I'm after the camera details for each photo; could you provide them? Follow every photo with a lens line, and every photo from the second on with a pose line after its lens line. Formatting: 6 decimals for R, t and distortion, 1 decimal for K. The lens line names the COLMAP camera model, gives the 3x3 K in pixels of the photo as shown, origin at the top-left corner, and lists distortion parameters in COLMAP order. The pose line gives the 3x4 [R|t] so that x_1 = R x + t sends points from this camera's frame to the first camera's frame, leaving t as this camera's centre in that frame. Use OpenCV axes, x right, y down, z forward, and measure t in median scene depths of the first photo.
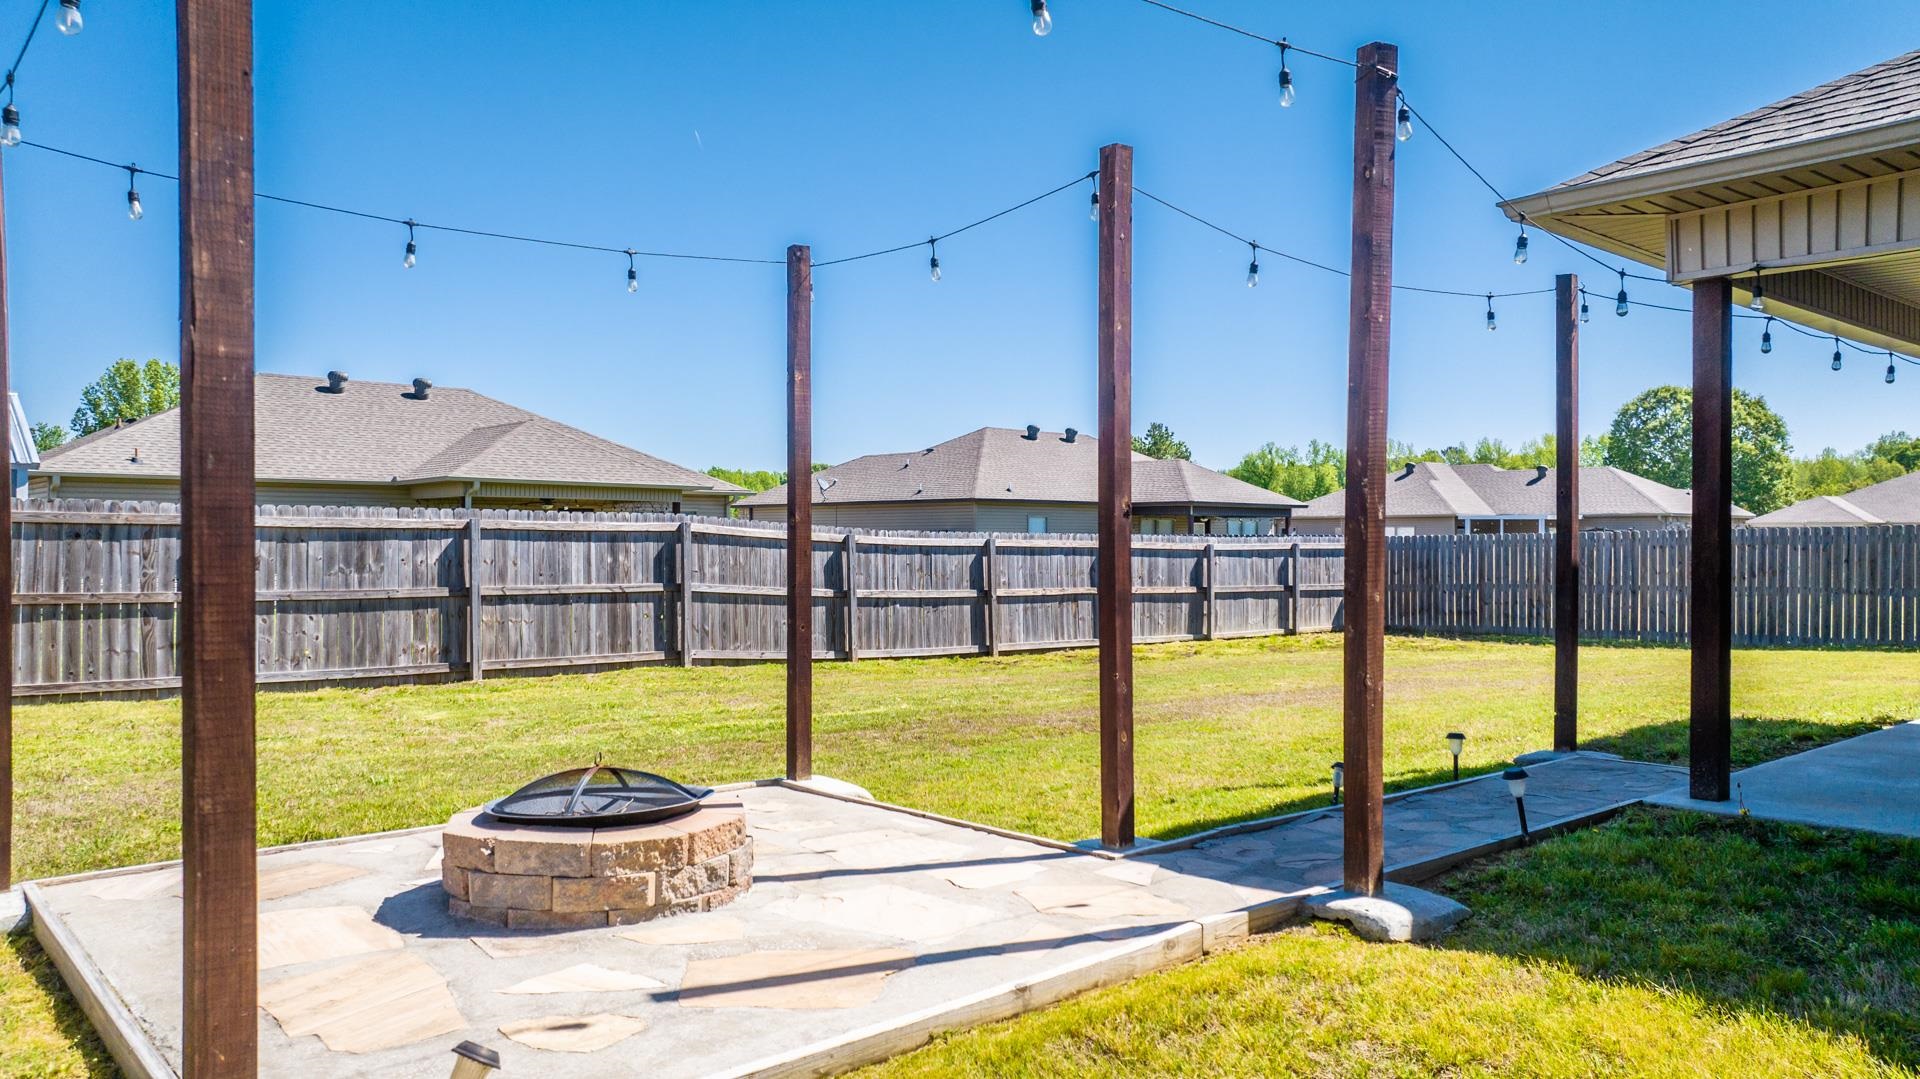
lens RADIAL K [[1352.7, 0, 960.0], [0, 1352.7, 539.5], [0, 0, 1]] dist [-0.015646, -0.004315]
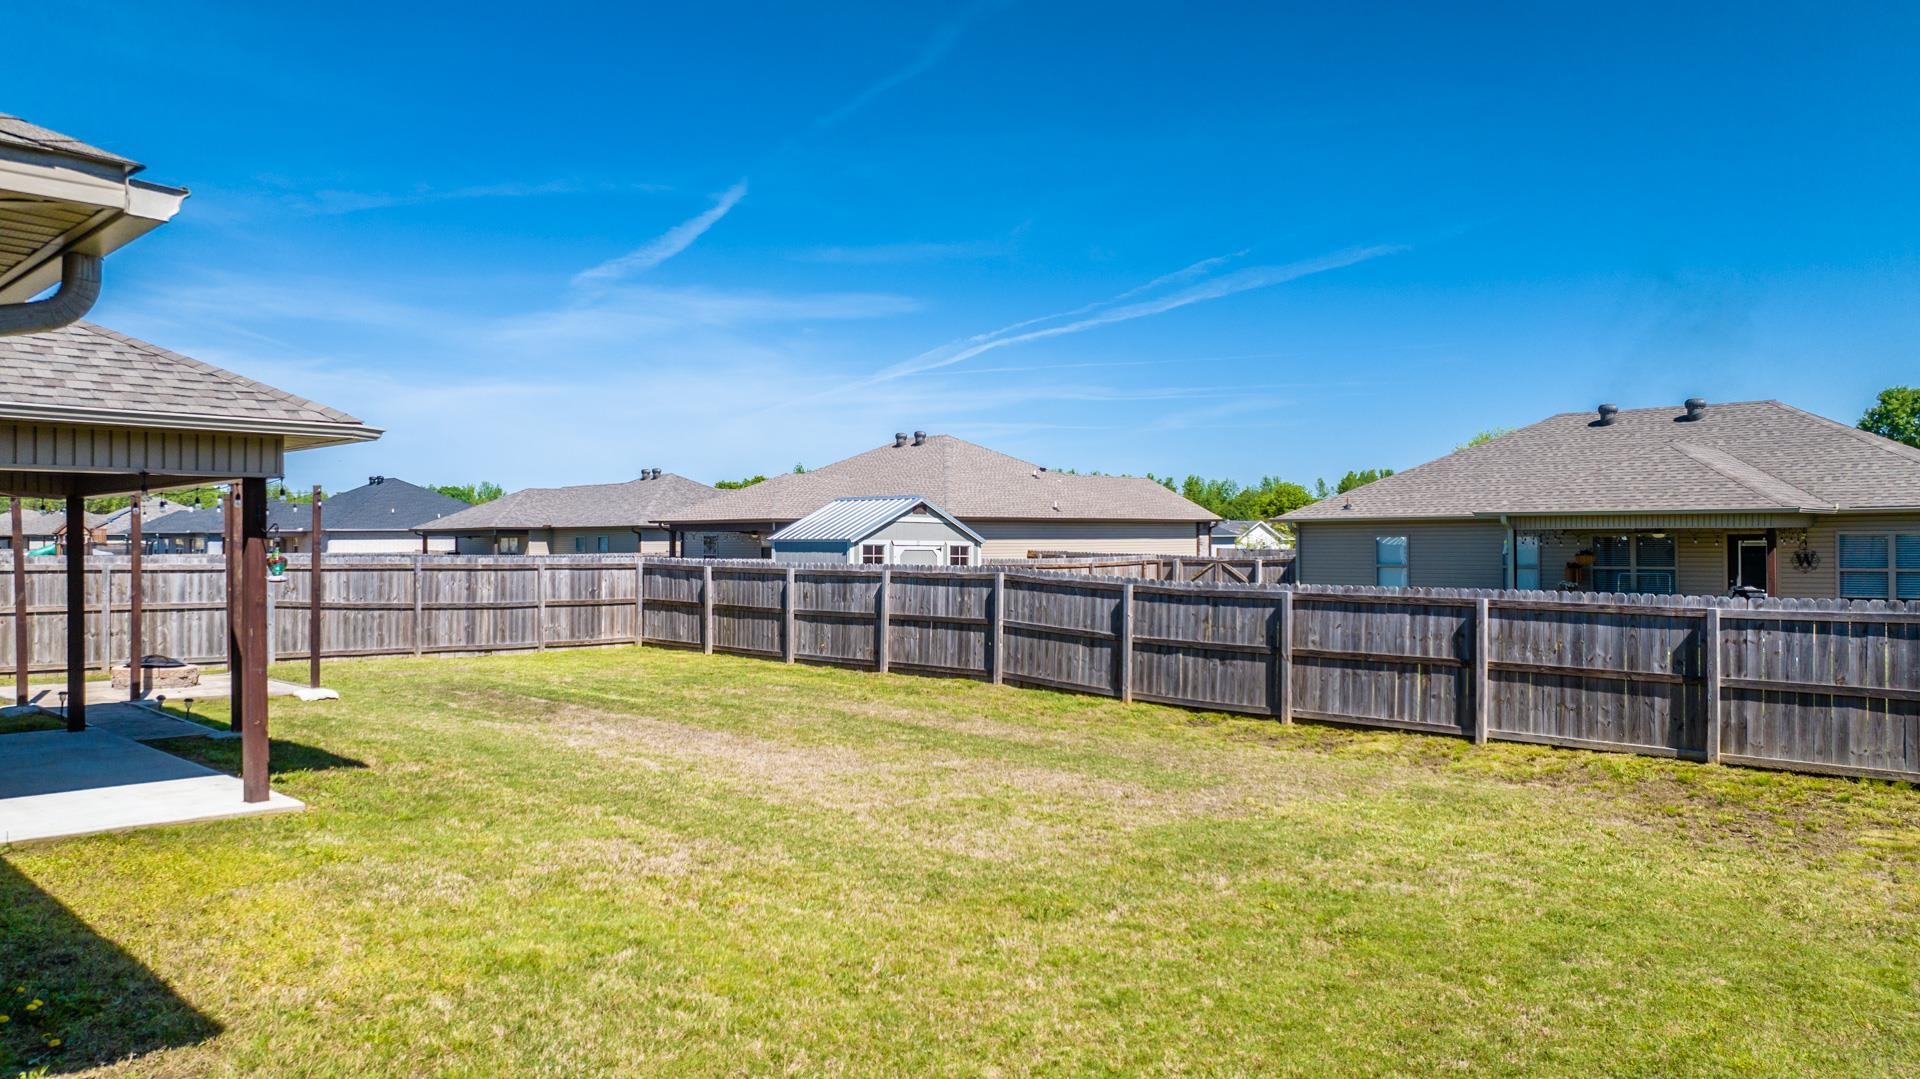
lens RADIAL K [[1352.7, 0, 960.0], [0, 1352.7, 539.5], [0, 0, 1]] dist [-0.015646, -0.004315]
pose [[0.090191, -0.003531, -0.995918, 0.936718], [0.005879, 0.999978, -0.003013, -0.035584], [0.995907, -0.005583, 0.090210, 0.717587]]
